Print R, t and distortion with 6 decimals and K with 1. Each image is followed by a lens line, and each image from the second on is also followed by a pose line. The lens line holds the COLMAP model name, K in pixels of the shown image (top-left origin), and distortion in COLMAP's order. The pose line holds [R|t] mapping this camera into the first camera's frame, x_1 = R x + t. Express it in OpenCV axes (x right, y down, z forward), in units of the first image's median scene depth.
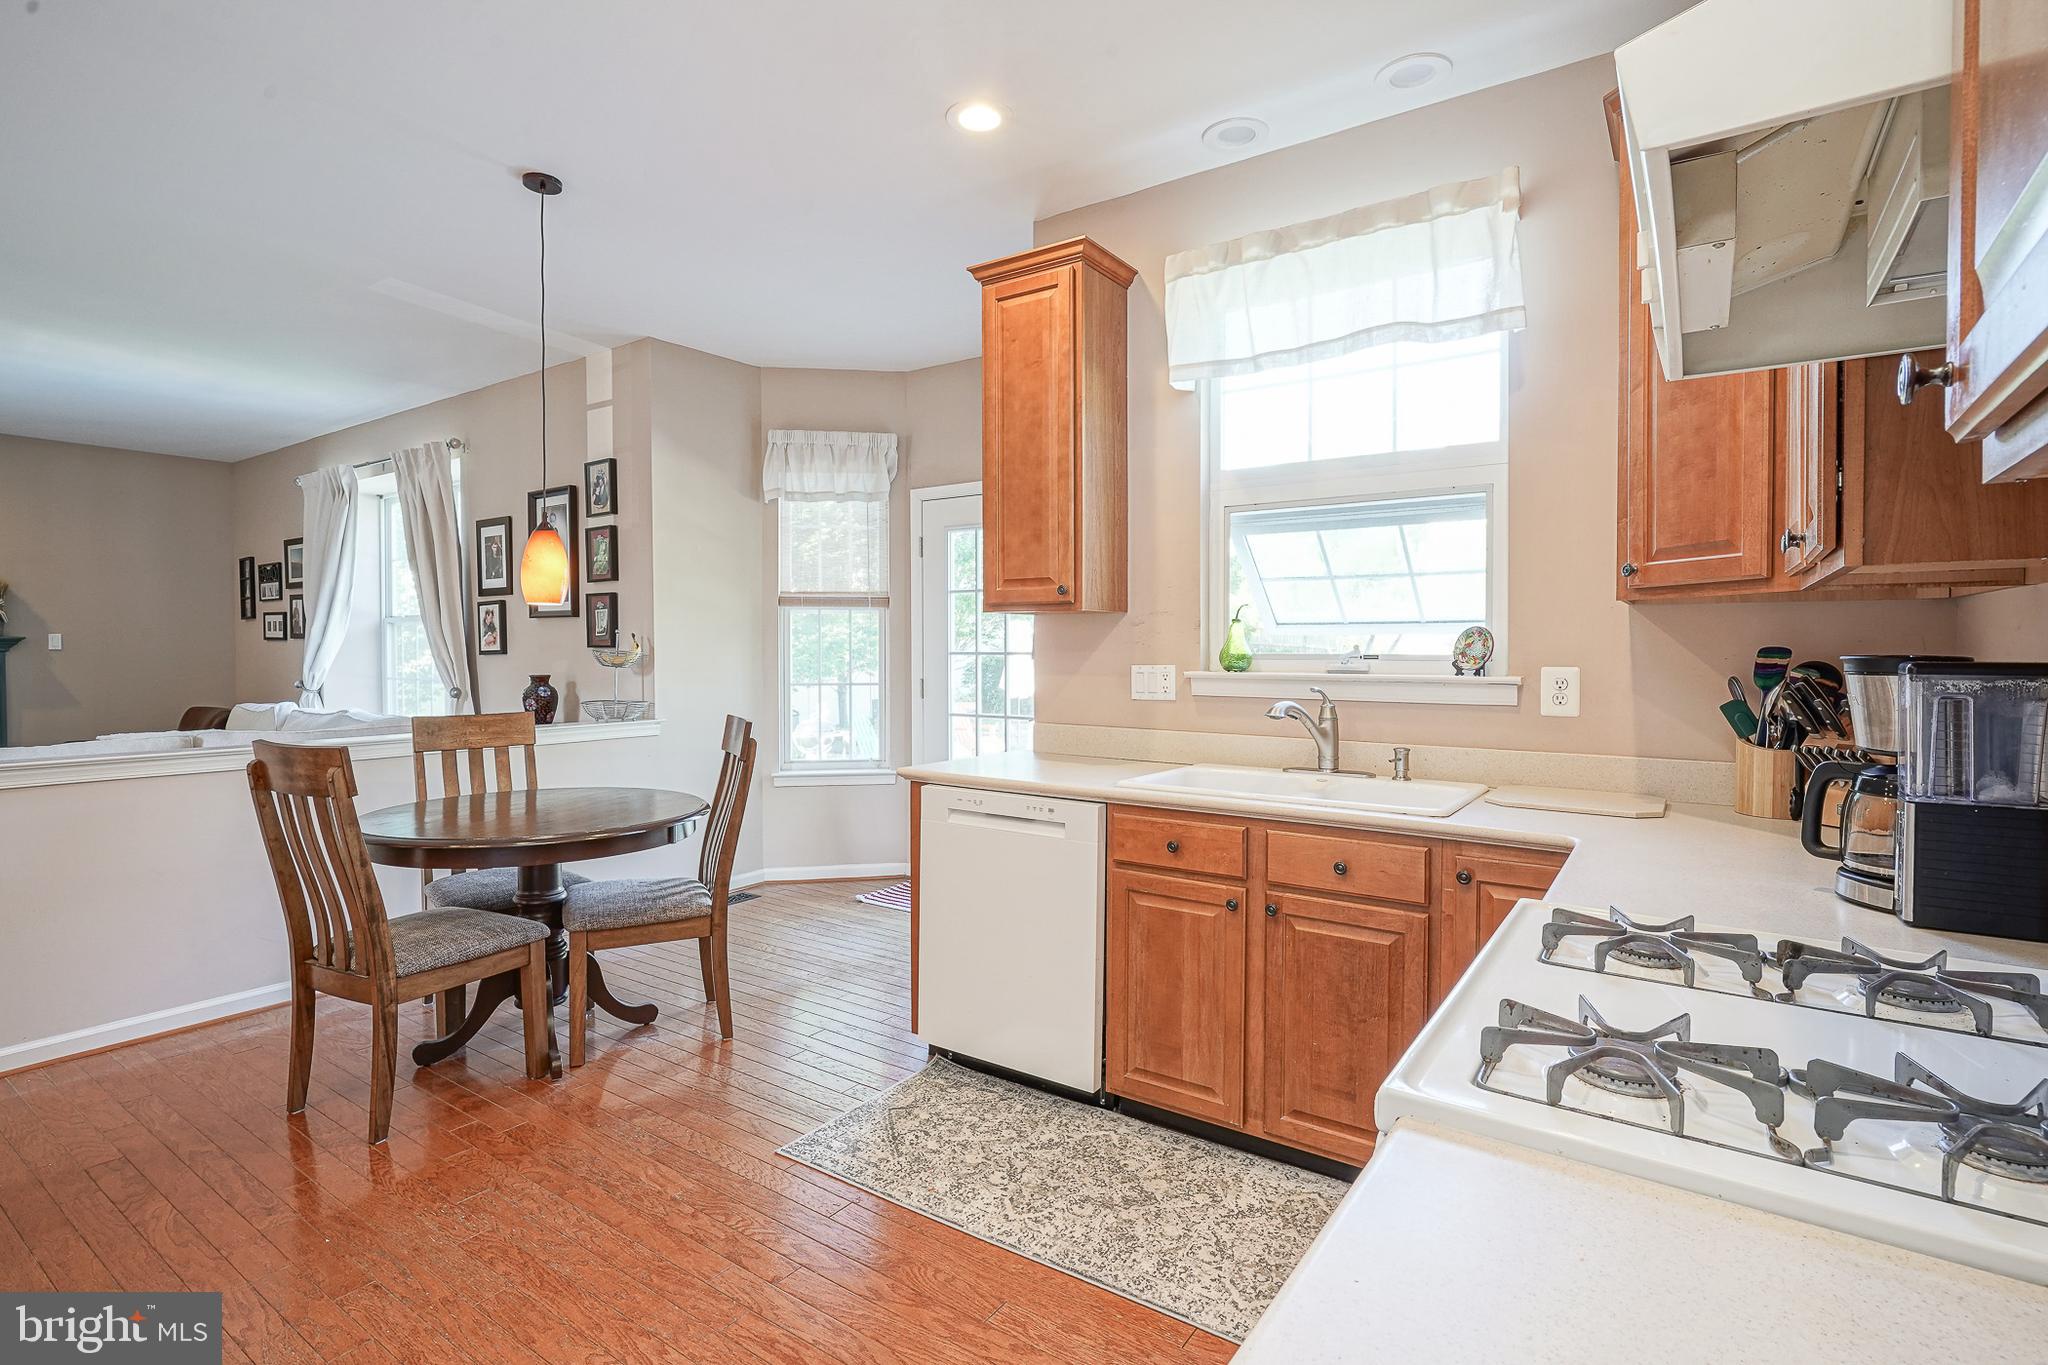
lens RADIAL K [[999.3, 0, 1028.2], [0, 999.3, 670.6], [0, 0, 1]] dist [-0.004561, 0.000005]
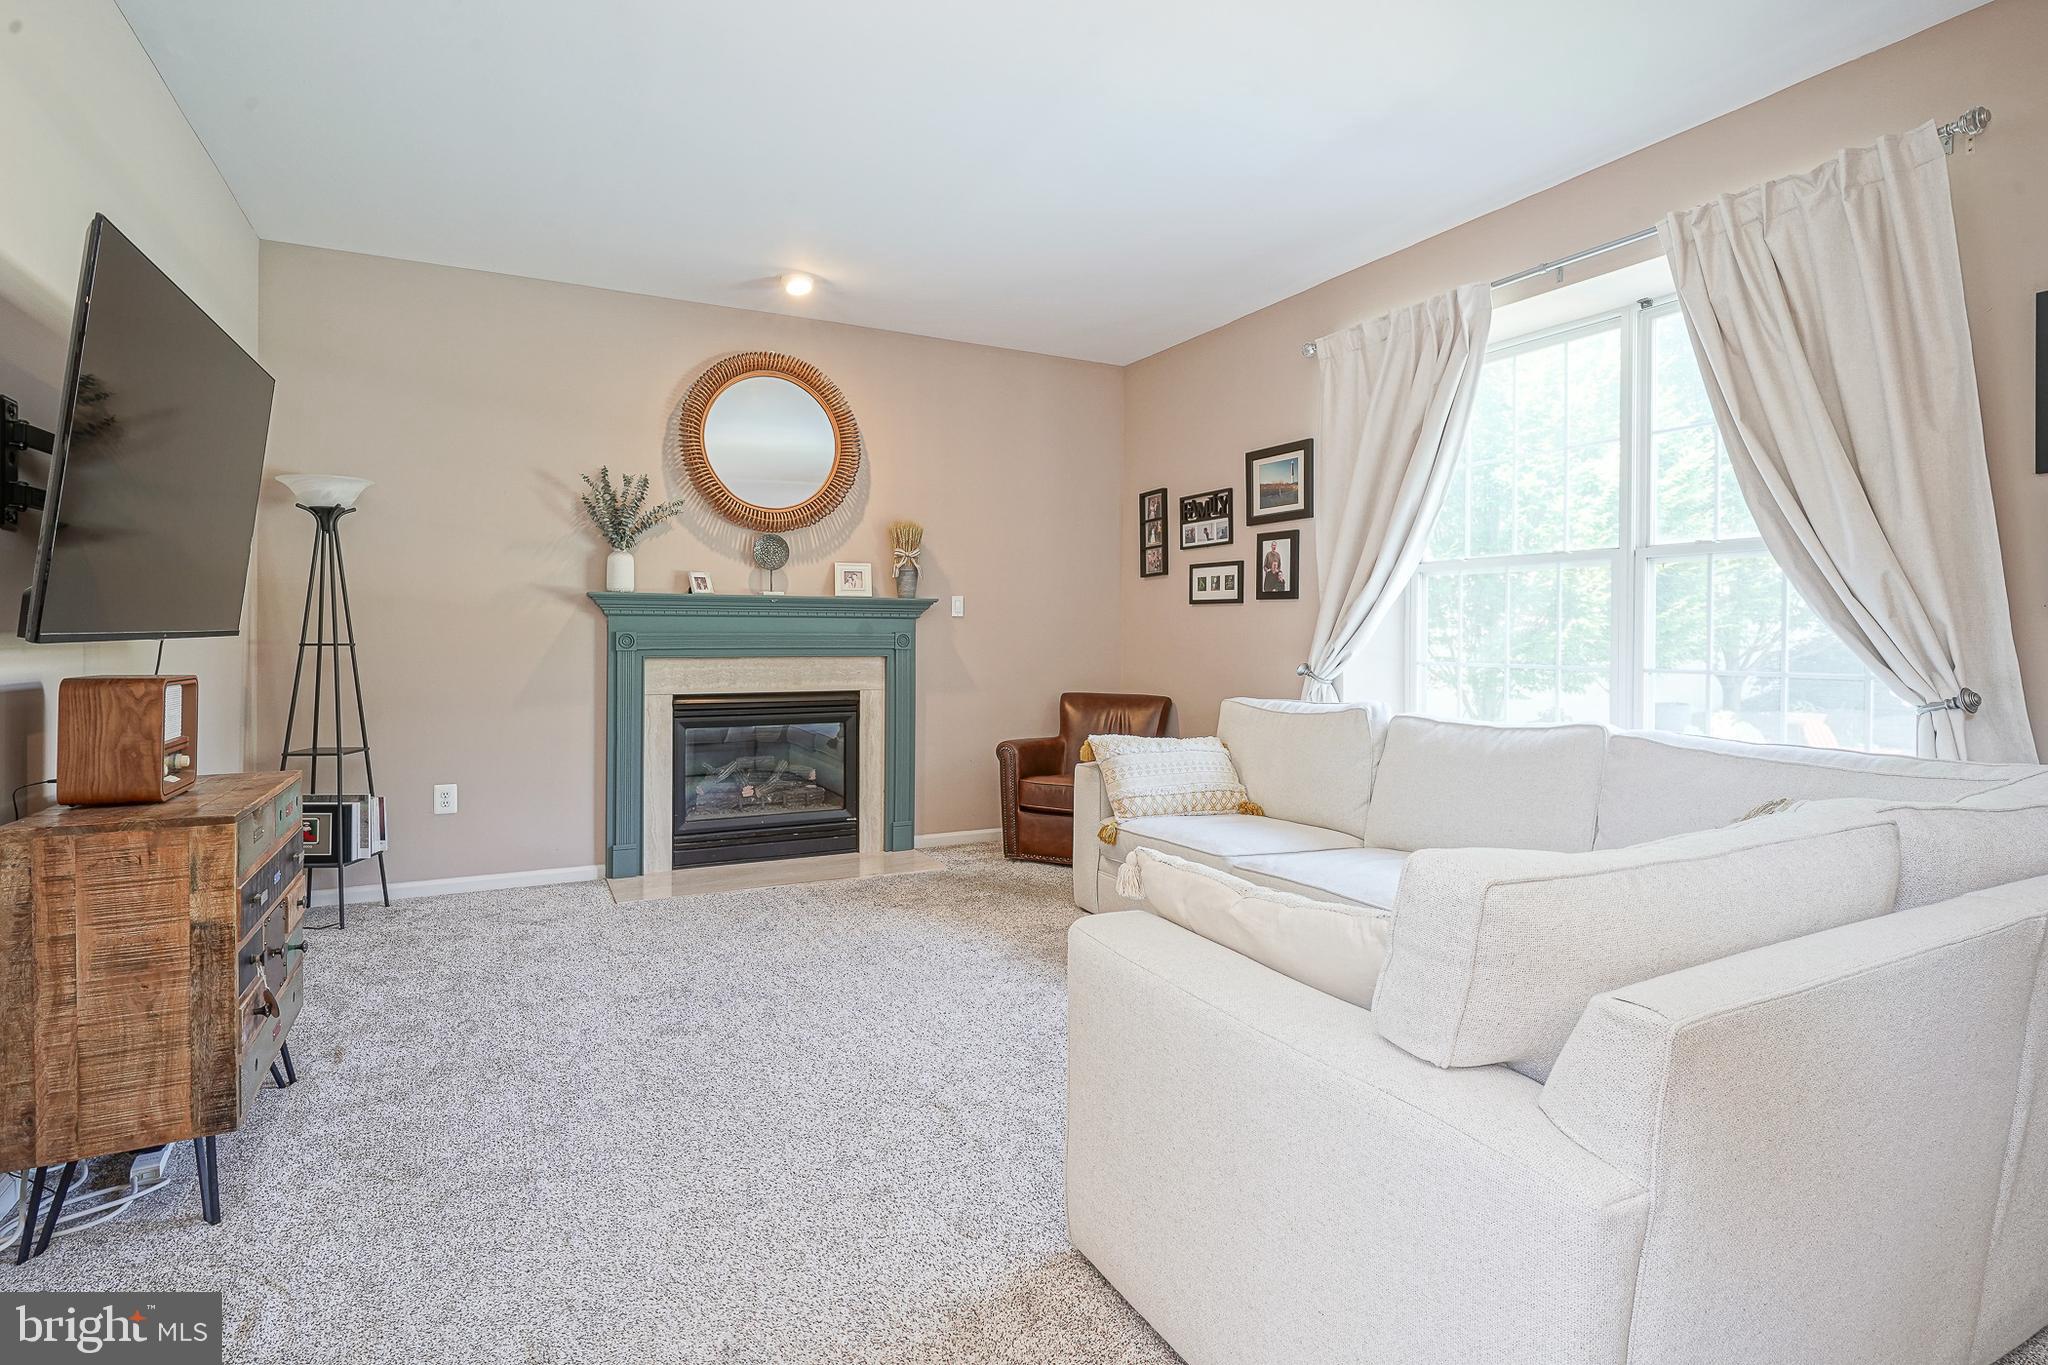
lens RADIAL K [[1000.7, 0, 1020.7], [0, 1000.7, 634.4], [0, 0, 1]] dist [-0.004609, 0.000601]
pose [[0.891797, 0.005249, -0.452405, -1.395244], [-0.016931, 0.999619, -0.021778, 0.018330], [0.452118, 0.027082, 0.891547, 0.817842]]
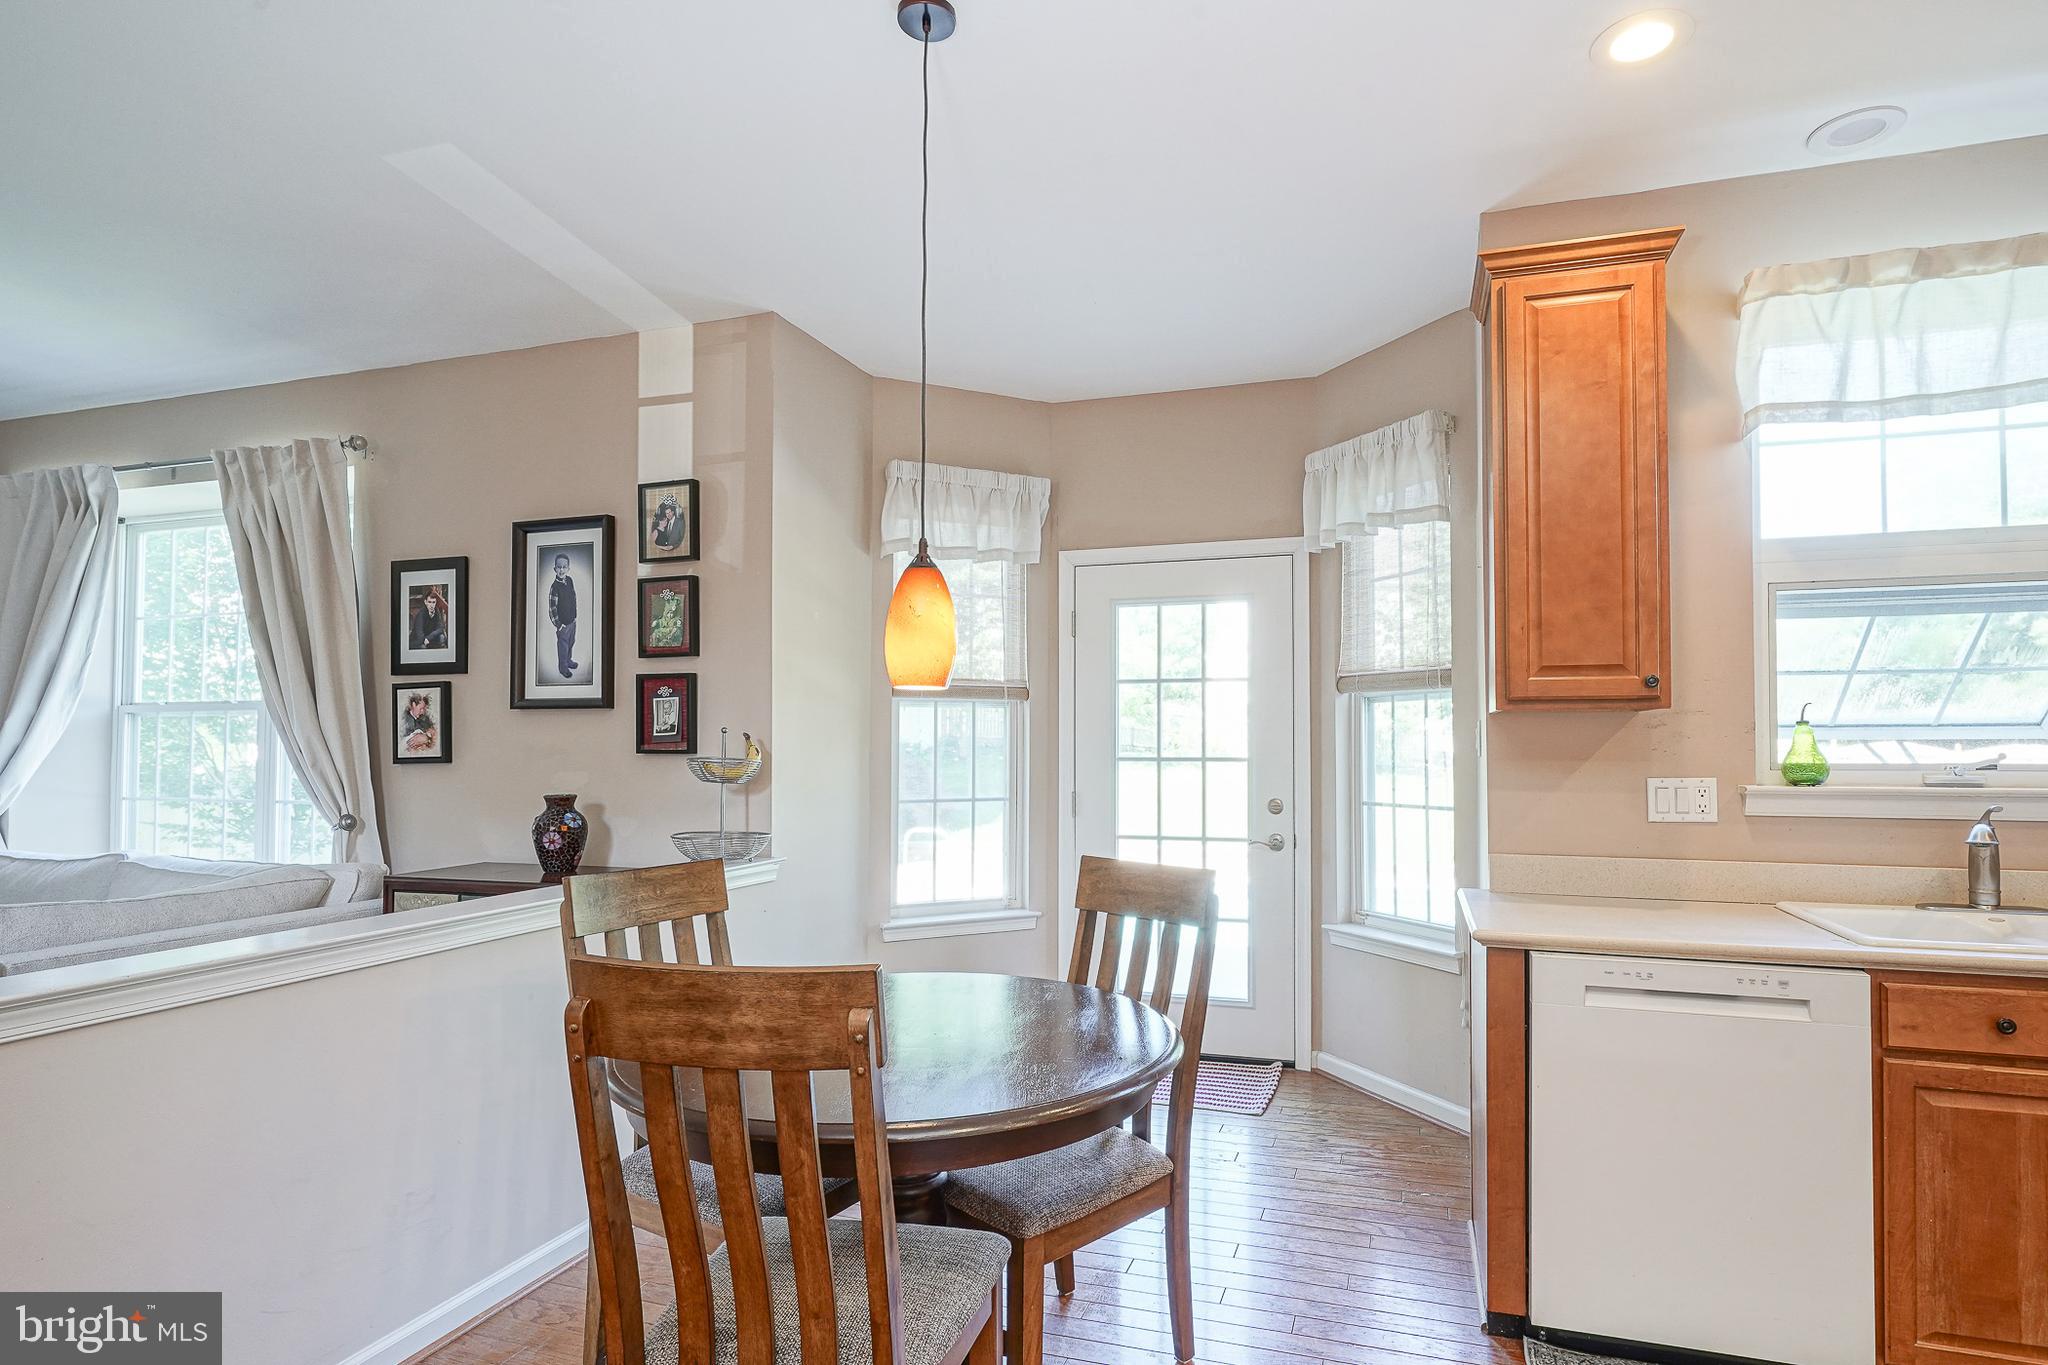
lens RADIAL K [[1053.6, 0, 1082.7], [0, 1053.6, 721.2], [0, 0, 1]] dist [-0.002173, 0.000578]
pose [[0.951194, 0.006789, 0.308519, -0.622132], [0.007434, 0.998964, -0.044904, -0.017634], [-0.308504, 0.045006, 0.950158, 0.374633]]
